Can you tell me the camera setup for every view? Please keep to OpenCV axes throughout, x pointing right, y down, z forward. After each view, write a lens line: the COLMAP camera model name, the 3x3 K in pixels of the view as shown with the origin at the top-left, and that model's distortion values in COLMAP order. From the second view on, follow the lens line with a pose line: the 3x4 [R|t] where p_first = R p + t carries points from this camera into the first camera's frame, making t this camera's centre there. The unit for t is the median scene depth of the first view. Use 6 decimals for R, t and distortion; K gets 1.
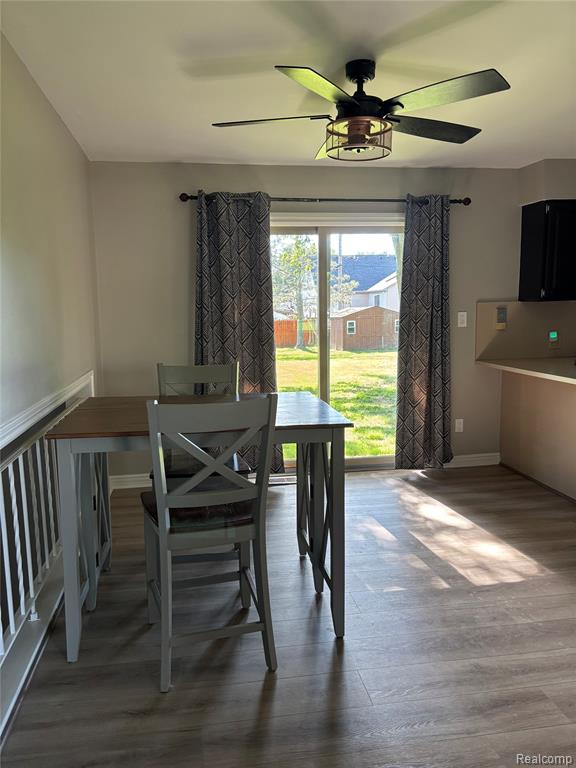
lens RADIAL K [[567.4, 0, 288.0], [0, 567.4, 384.0], [0, 0, 1]] dist [0.046405, -0.053039]
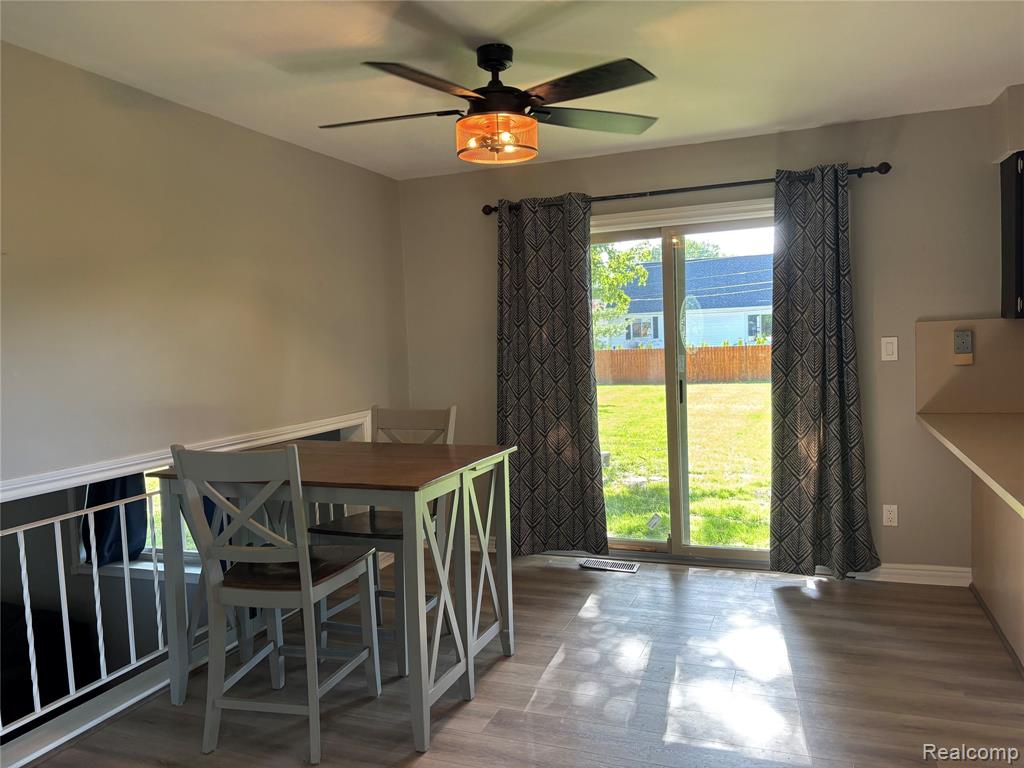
lens RADIAL K [[762.7, 0, 512.0], [0, 762.7, 384.0], [0, 0, 1]] dist [0.079402, -0.099421]
pose [[0.866796, 0.014912, -0.498440, 0.398731], [-0.042265, 0.998153, -0.043638, -0.019486], [0.496869, 0.058892, 0.865825, 0.044813]]
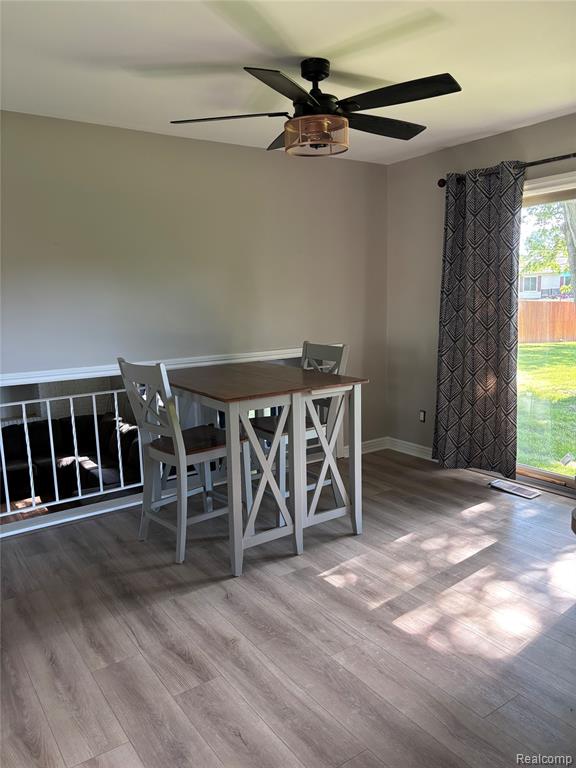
lens RADIAL K [[570.9, 0, 289.8], [0, 570.9, 387.7], [0, 0, 1]] dist [-0.005495, -0.001470]
pose [[0.443686, 0.147888, -0.883896, 0.618214], [-0.095215, 0.988487, 0.117593, -0.056184], [0.891110, 0.031985, 0.452658, 0.291906]]
